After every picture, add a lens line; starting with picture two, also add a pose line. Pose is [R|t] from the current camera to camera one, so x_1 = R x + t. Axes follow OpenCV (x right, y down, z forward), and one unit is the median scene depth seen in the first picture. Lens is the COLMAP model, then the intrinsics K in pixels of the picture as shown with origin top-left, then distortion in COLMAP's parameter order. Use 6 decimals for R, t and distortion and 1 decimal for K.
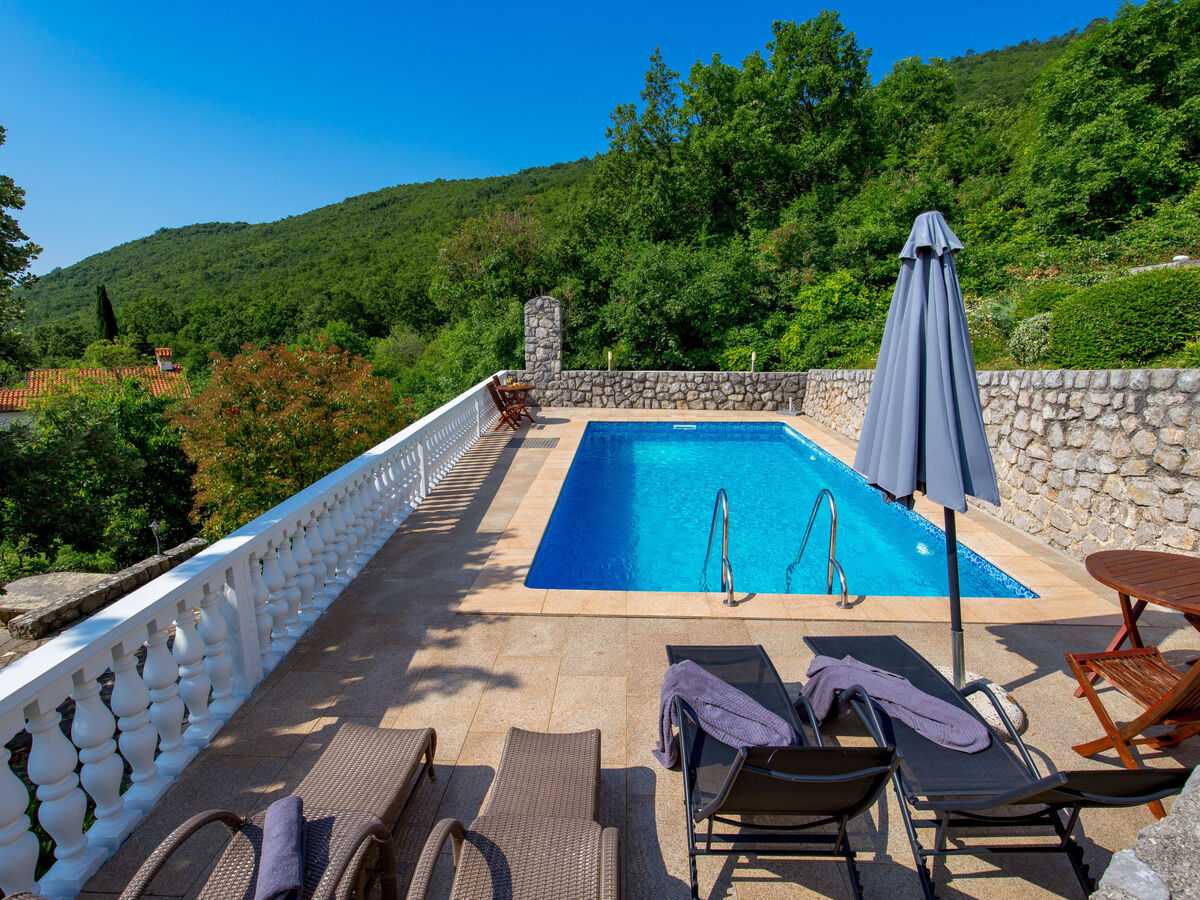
lens RADIAL K [[607.3, 0, 592.3], [0, 607.3, 449.5], [0, 0, 1]] dist [0.009298, -0.002561]
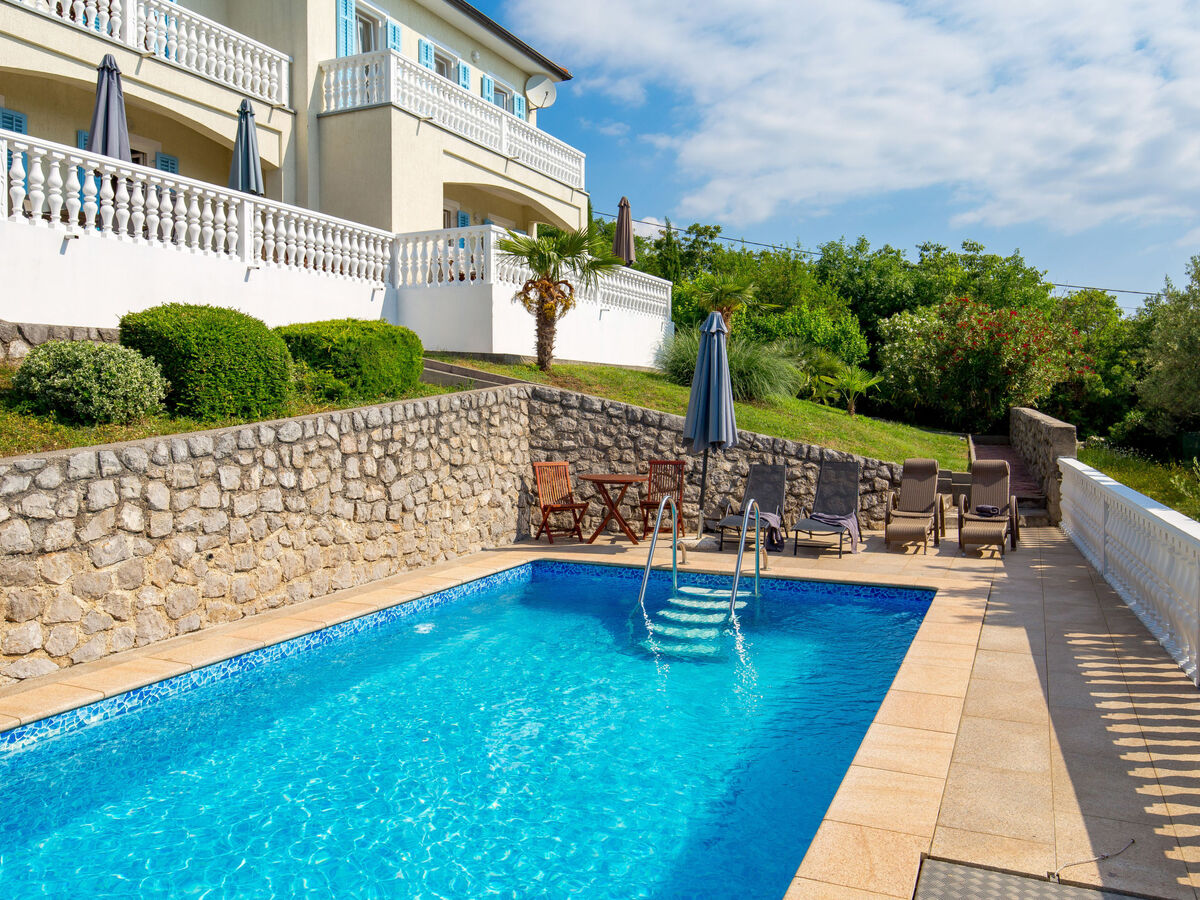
lens RADIAL K [[942.1, 0, 605.3], [0, 942.1, 427.5], [0, 0, 1]] dist [-0.022230, 0.011104]
pose [[-0.937573, 0.005183, 0.347750, -0.049314], [0.086674, 0.971823, 0.219198, -0.160854], [-0.336815, 0.235655, -0.911604, 0.909837]]
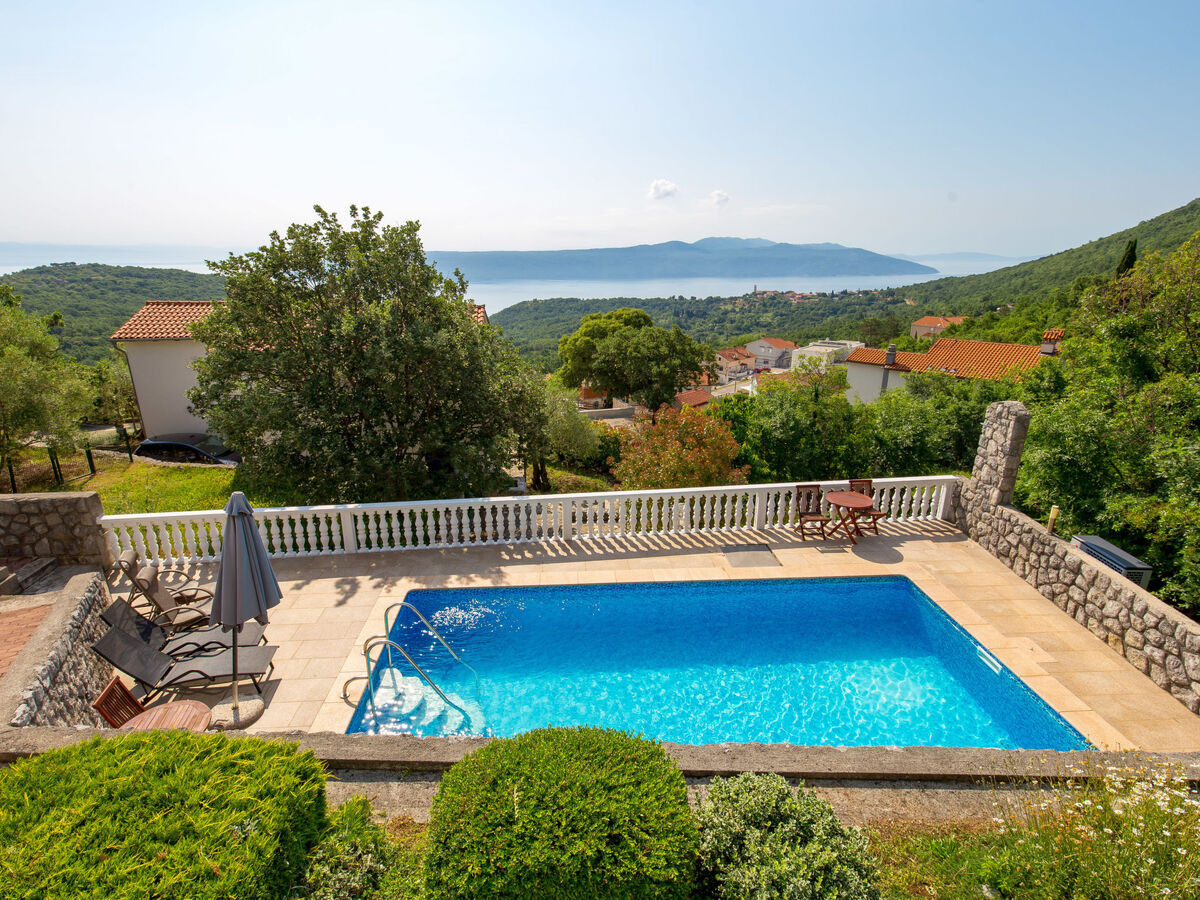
lens RADIAL K [[607.3, 0, 590.7], [0, 607.3, 446.8], [0, 0, 1]] dist [0.009298, -0.002561]
pose [[0.111891, 0.301597, -0.946847, 0.564396], [-0.206801, 0.939036, 0.274671, -0.293508], [0.971964, 0.165076, 0.167440, 0.390542]]
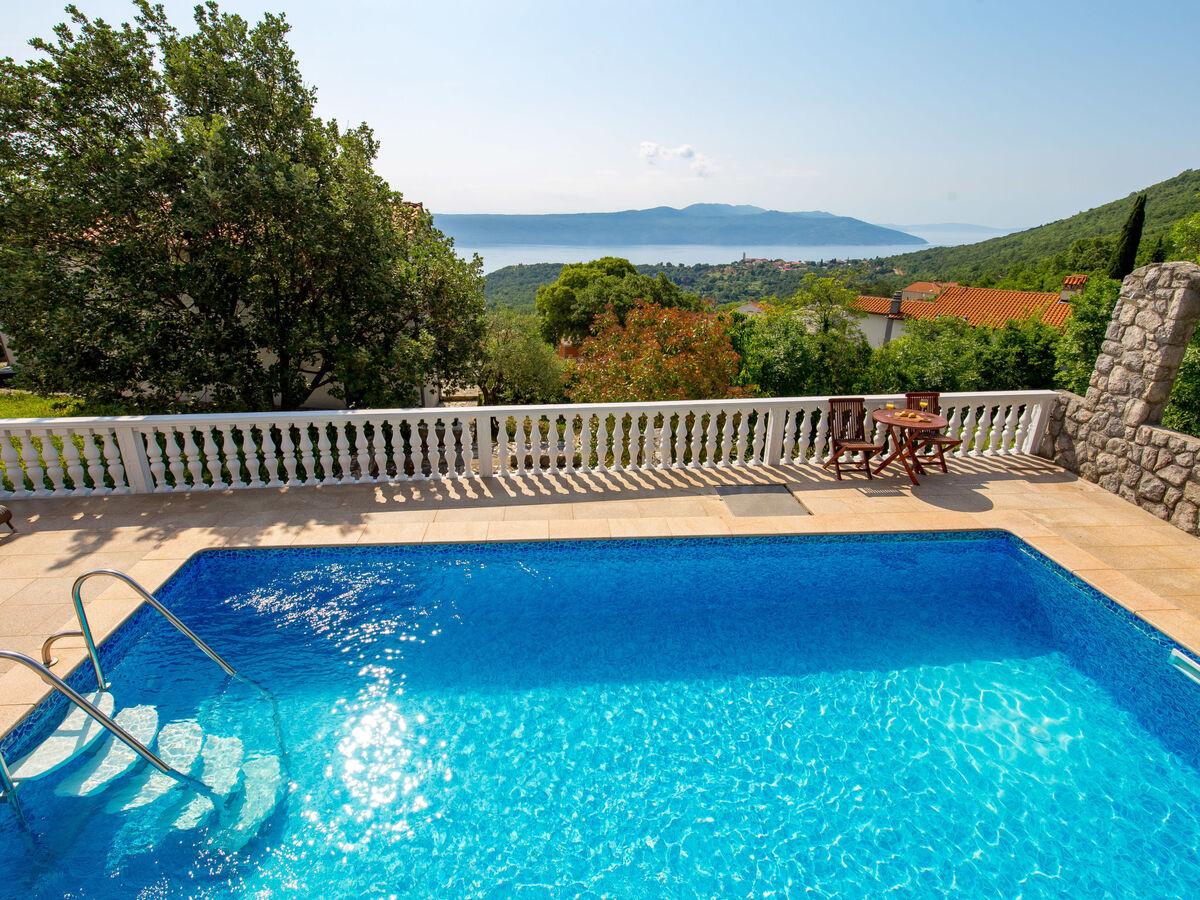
lens RADIAL K [[607.3, 0, 590.3], [0, 607.3, 446.2], [0, 0, 1]] dist [0.009298, -0.002561]
pose [[0.130376, 0.349366, -0.927871, 0.341082], [-0.221632, 0.922447, 0.316182, -0.168295], [0.966375, 0.164424, 0.197696, 0.491298]]
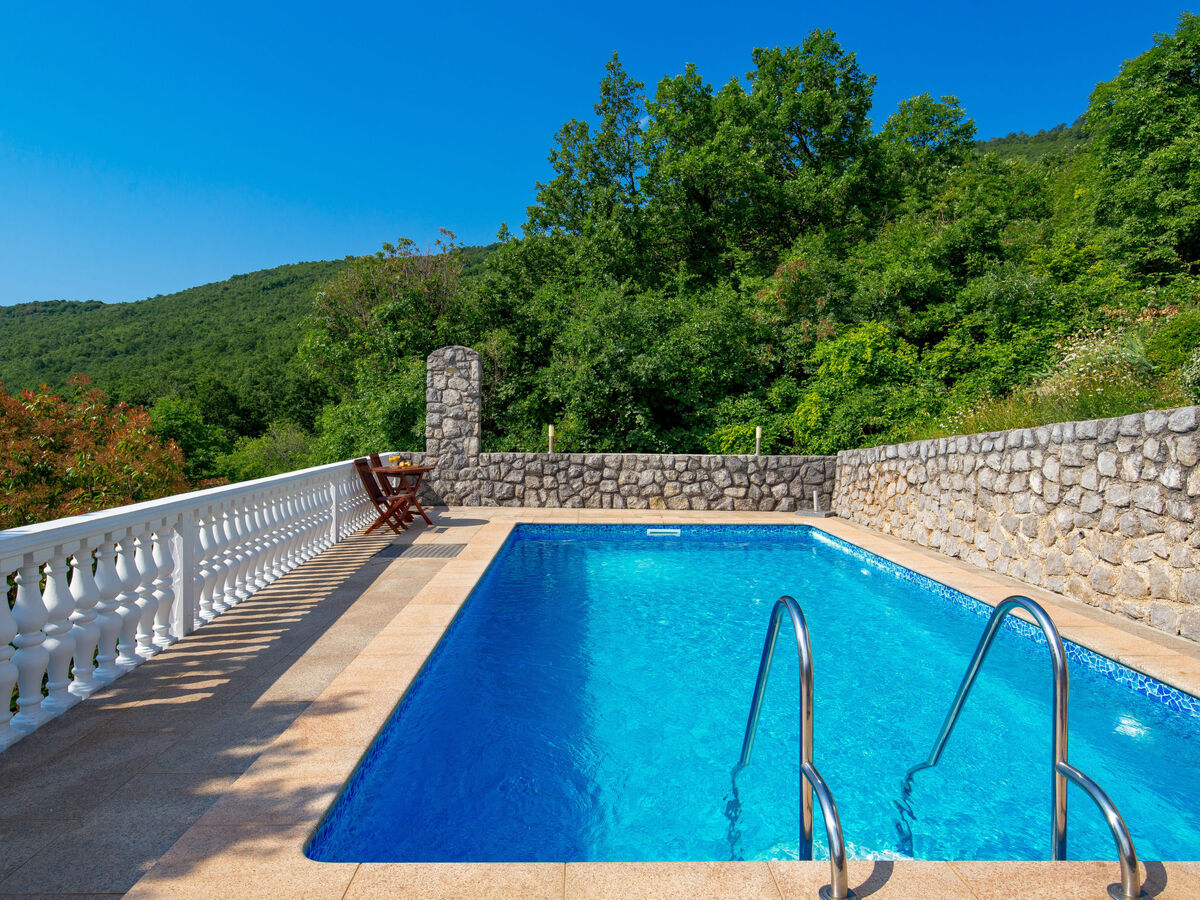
lens RADIAL K [[762.8, 0, 591.9], [0, 762.8, 449.5], [0, 0, 1]] dist [0.011197, -0.004838]
pose [[0.997210, 0.009813, 0.074004, 0.011085], [0.003646, 0.983739, -0.179568, 0.020210], [-0.074562, 0.179337, 0.980958, 0.155808]]
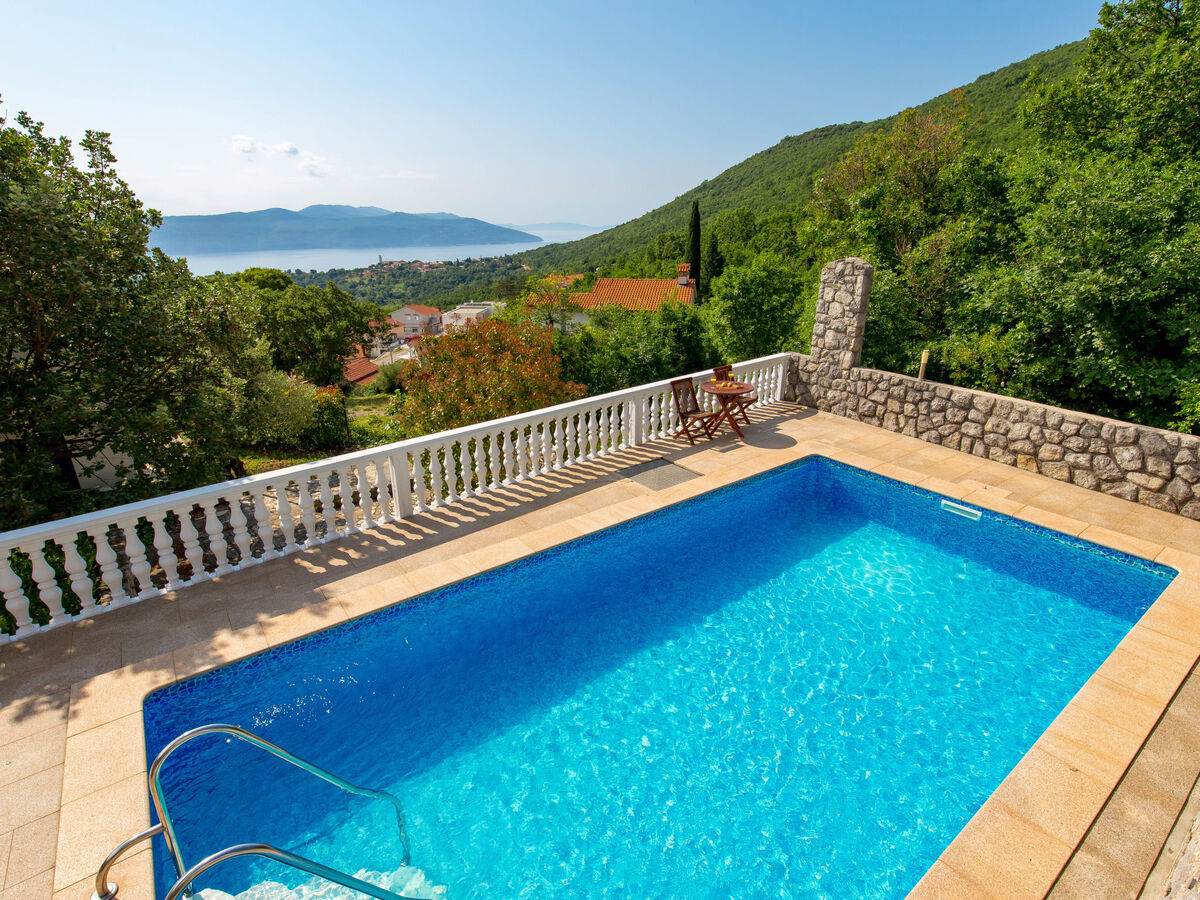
lens RADIAL K [[607.3, 0, 593.8], [0, 607.3, 447.2], [0, 0, 1]] dist [0.009298, -0.002561]
pose [[0.640703, 0.265348, -0.720479, 0.290531], [-0.159553, 0.963911, 0.213116, -0.141990], [0.751028, -0.021590, 0.659918, 0.304914]]
